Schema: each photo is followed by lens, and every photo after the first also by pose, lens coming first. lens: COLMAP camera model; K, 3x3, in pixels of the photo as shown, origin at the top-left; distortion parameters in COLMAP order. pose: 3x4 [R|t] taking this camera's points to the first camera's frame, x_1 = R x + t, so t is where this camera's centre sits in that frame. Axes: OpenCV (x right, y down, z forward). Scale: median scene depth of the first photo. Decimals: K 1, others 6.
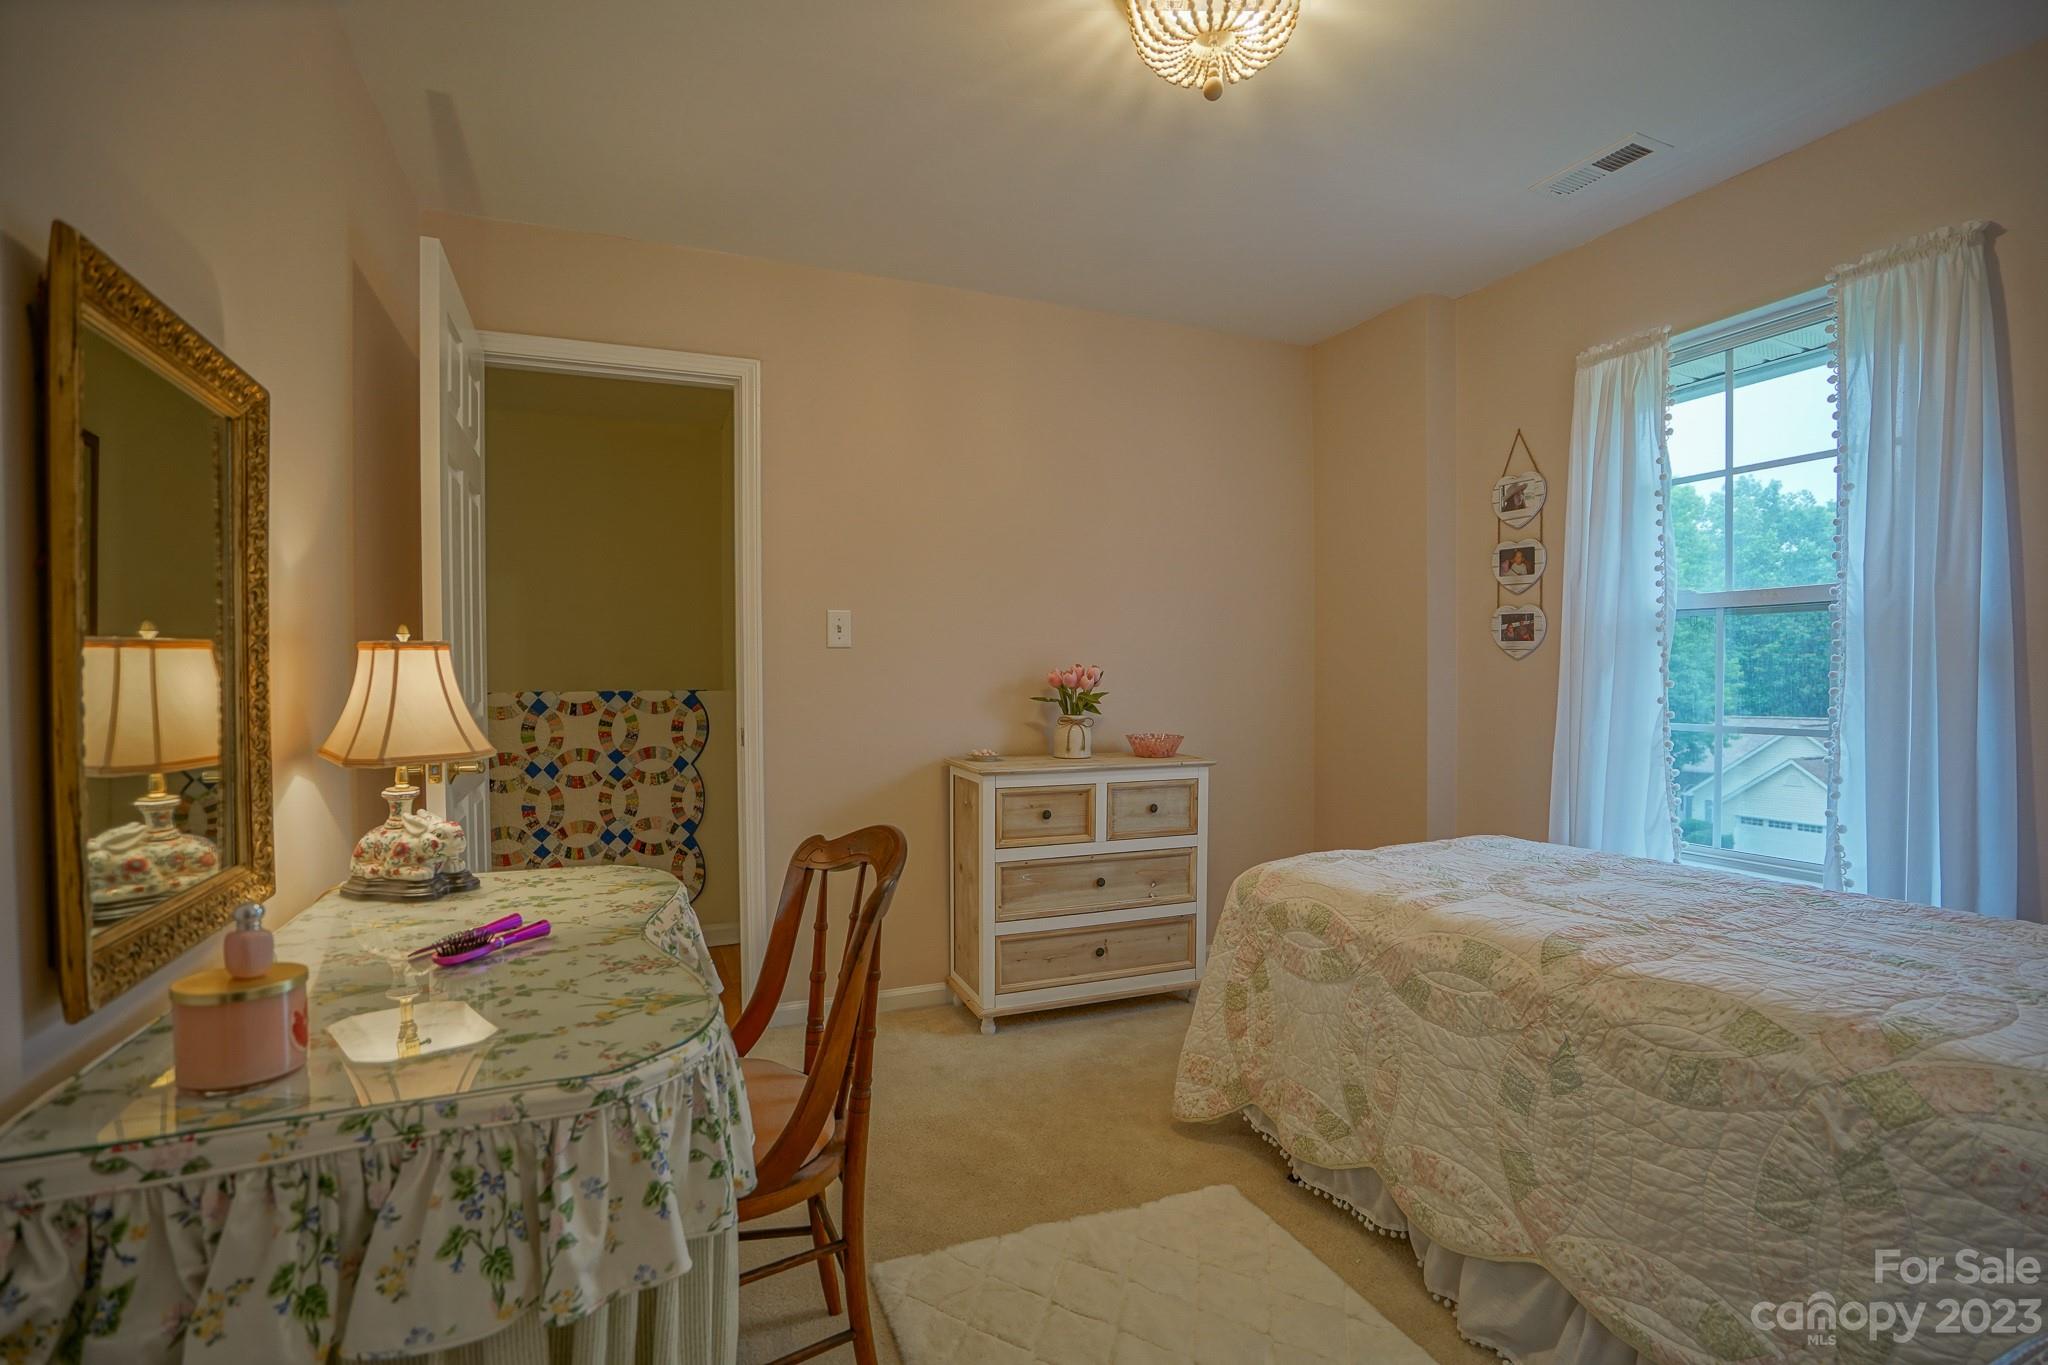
lens RADIAL K [[952.2, 0, 1015.4], [0, 952.2, 691.1], [0, 0, 1]] dist [-0.063338, 0.026774]
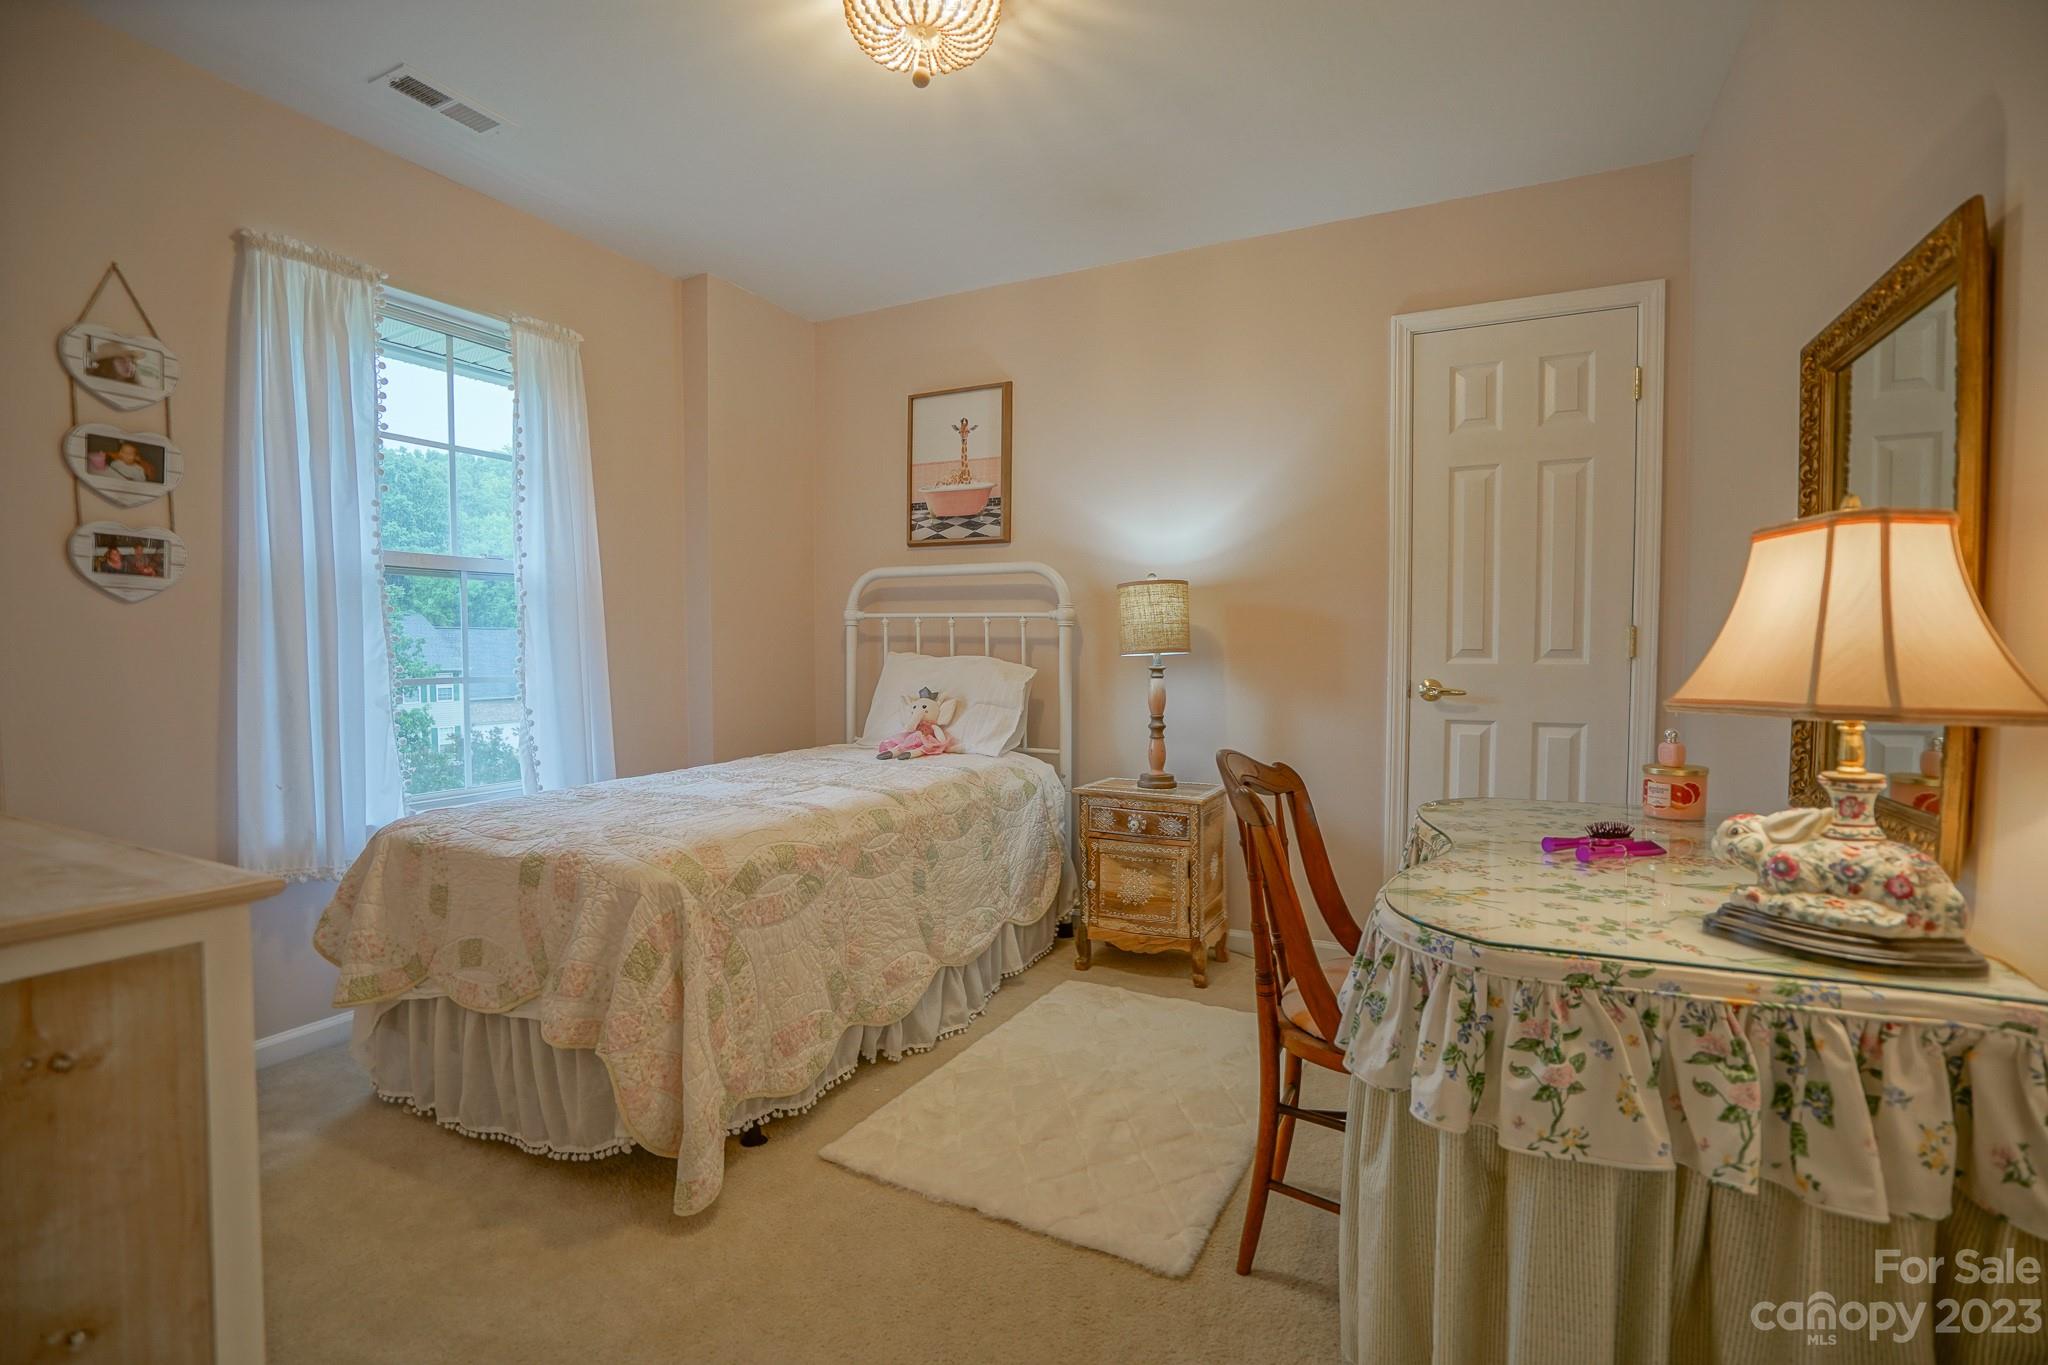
lens RADIAL K [[952.2, 0, 1015.4], [0, 952.2, 691.1], [0, 0, 1]] dist [-0.063338, 0.026774]
pose [[-0.653145, -0.029807, 0.756646, -0.527396], [0.013108, 0.998630, 0.050655, 0.007858], [-0.757119, 0.043003, -0.651860, 1.244235]]
